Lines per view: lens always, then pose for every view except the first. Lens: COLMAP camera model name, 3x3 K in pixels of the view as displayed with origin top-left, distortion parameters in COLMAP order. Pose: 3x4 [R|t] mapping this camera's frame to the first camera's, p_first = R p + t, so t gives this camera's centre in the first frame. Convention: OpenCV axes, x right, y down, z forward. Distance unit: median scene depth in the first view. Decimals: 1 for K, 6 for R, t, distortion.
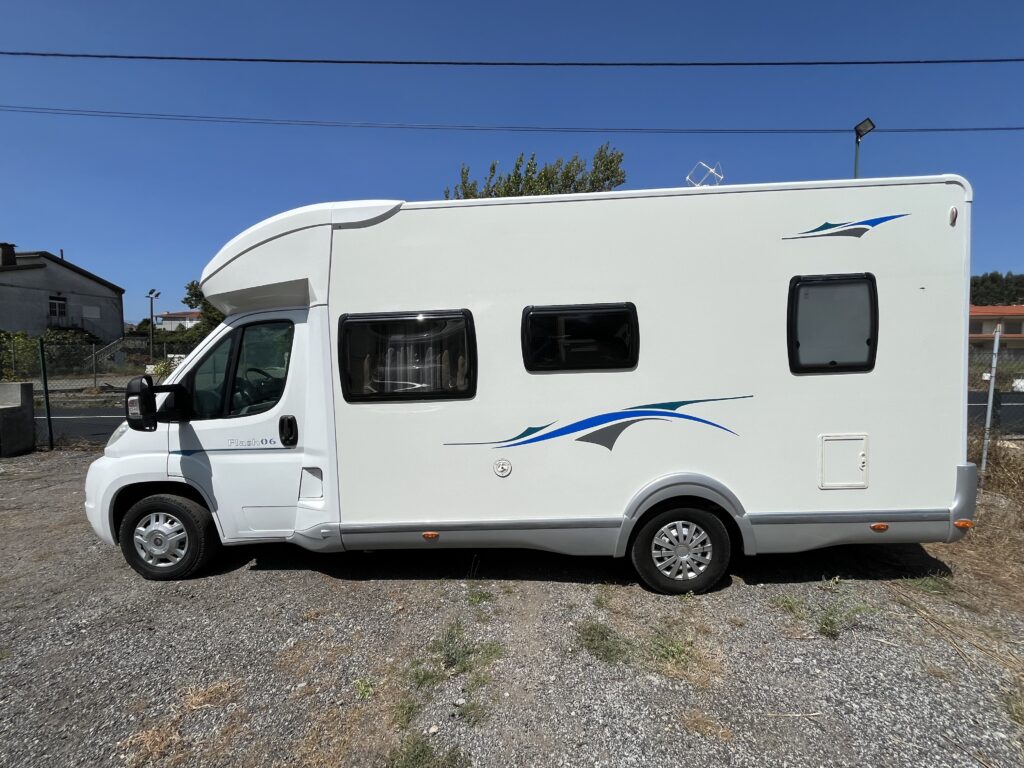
lens RADIAL K [[412.5, 0, 512.0], [0, 412.5, 384.0], [0, 0, 1]] dist [-0.002286, -0.000097]
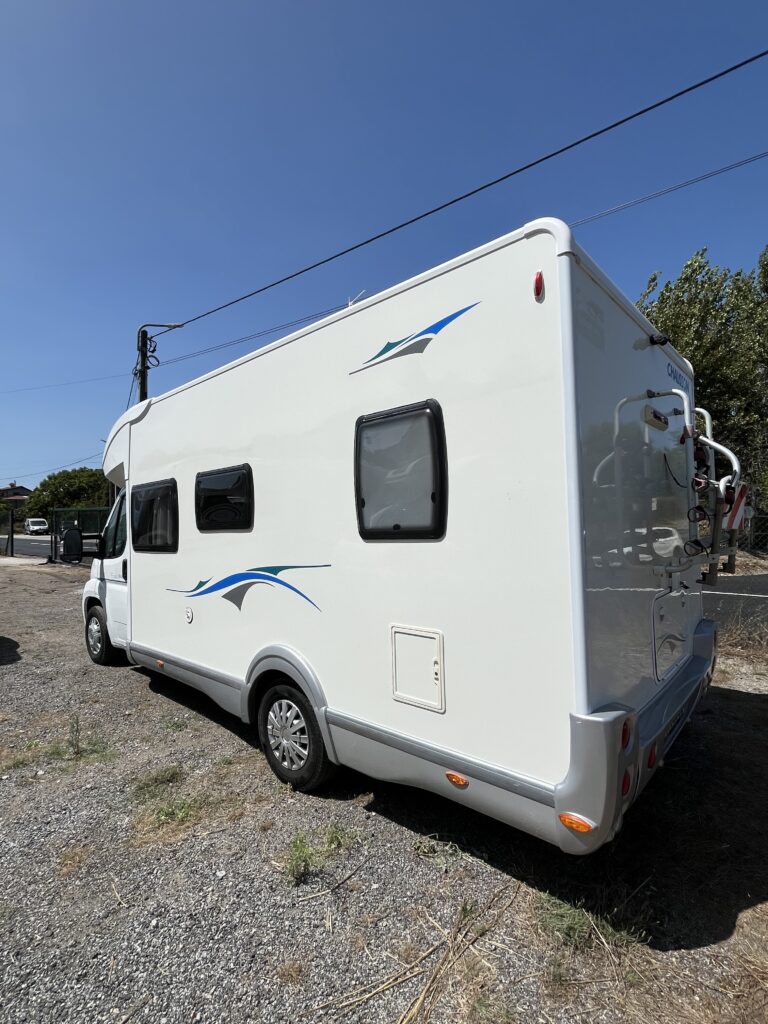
lens RADIAL K [[477.6, 0, 384.0], [0, 477.6, 512.0], [0, 0, 1]] dist [0.002517, 0.000287]
pose [[0.777411, -0.004731, -0.628975, 1.260013], [-0.027345, 0.998772, -0.041311, -0.040691], [0.628398, 0.049315, 0.776327, 0.311674]]
